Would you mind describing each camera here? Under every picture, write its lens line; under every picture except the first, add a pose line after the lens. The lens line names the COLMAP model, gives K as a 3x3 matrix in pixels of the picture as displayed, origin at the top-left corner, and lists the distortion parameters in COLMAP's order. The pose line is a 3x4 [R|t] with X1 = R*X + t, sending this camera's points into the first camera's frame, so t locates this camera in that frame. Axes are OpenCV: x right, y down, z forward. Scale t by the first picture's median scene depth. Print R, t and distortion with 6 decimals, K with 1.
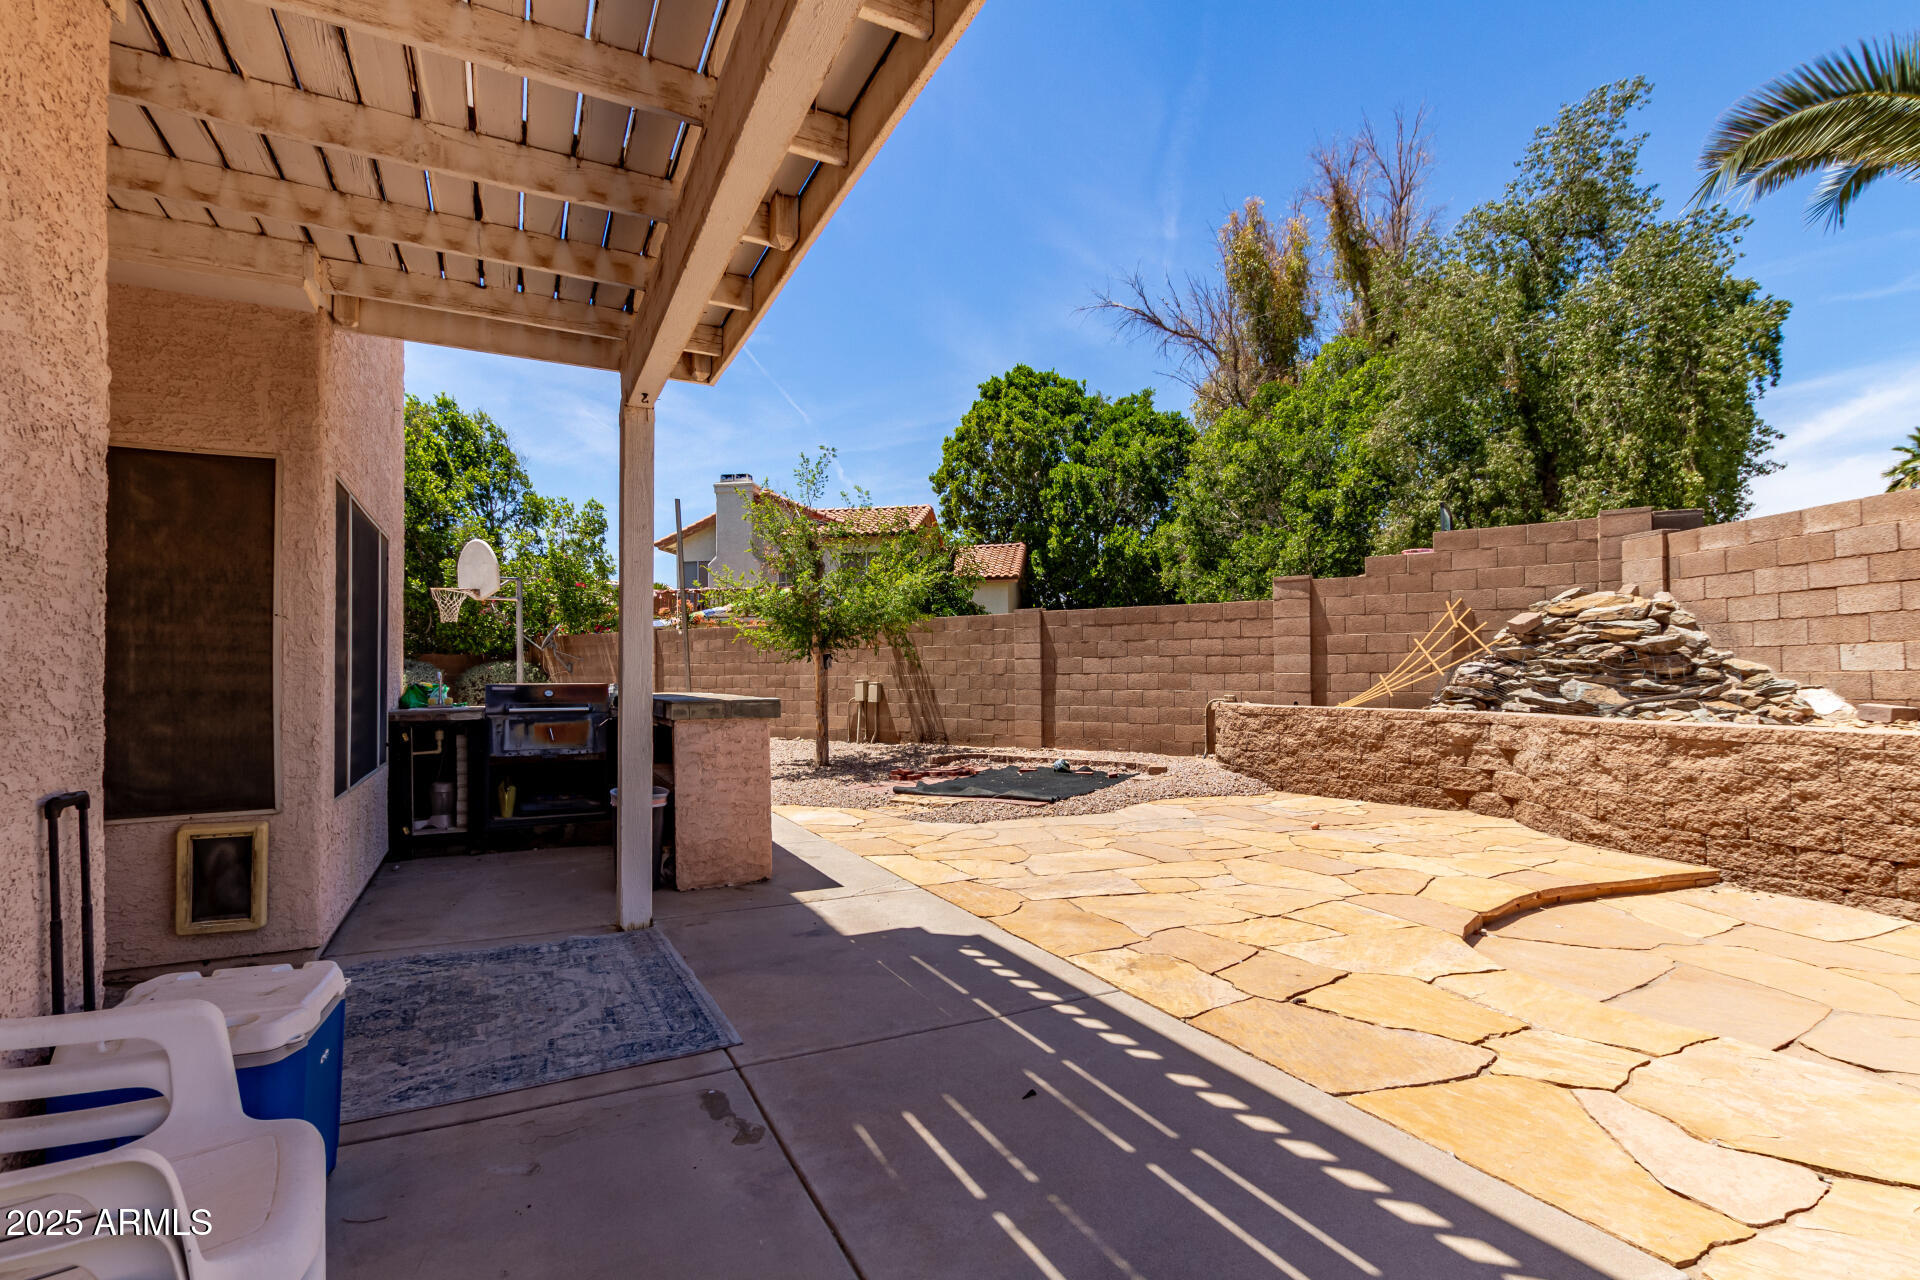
lens RADIAL K [[890.0, 0, 956.1], [0, 890.0, 668.7], [0, 0, 1]] dist [0.012042, 0.000279]
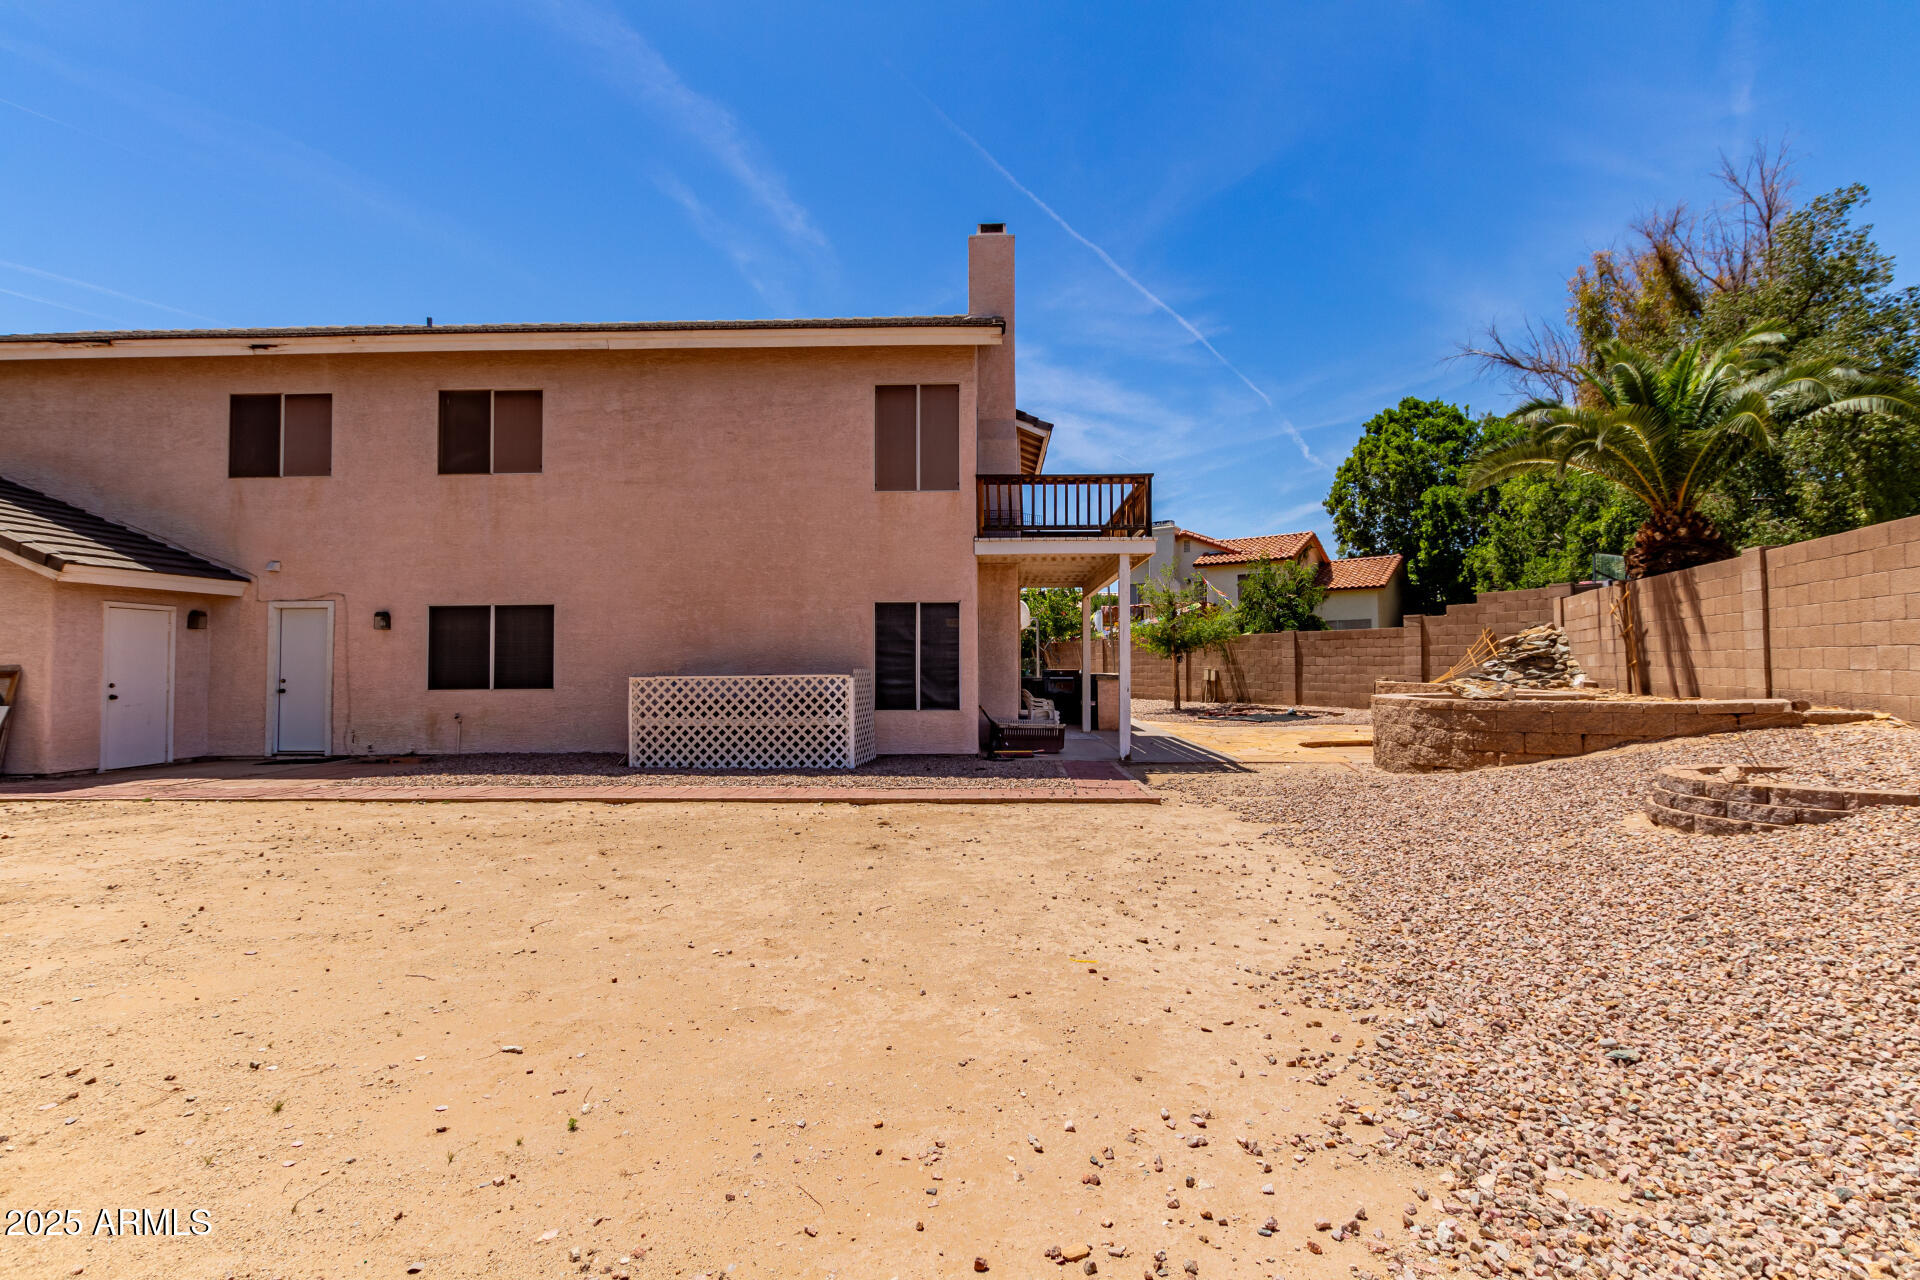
lens RADIAL K [[868.1, 0, 960.0], [0, 868.1, 640.0], [0, 0, 1]] dist [-0.017290, 0.000024]
pose [[0.874495, -0.012911, -0.484862, 0.403566], [0.004070, 0.999806, -0.019283, -0.017535], [0.485017, 0.014889, 0.874378, -1.043174]]
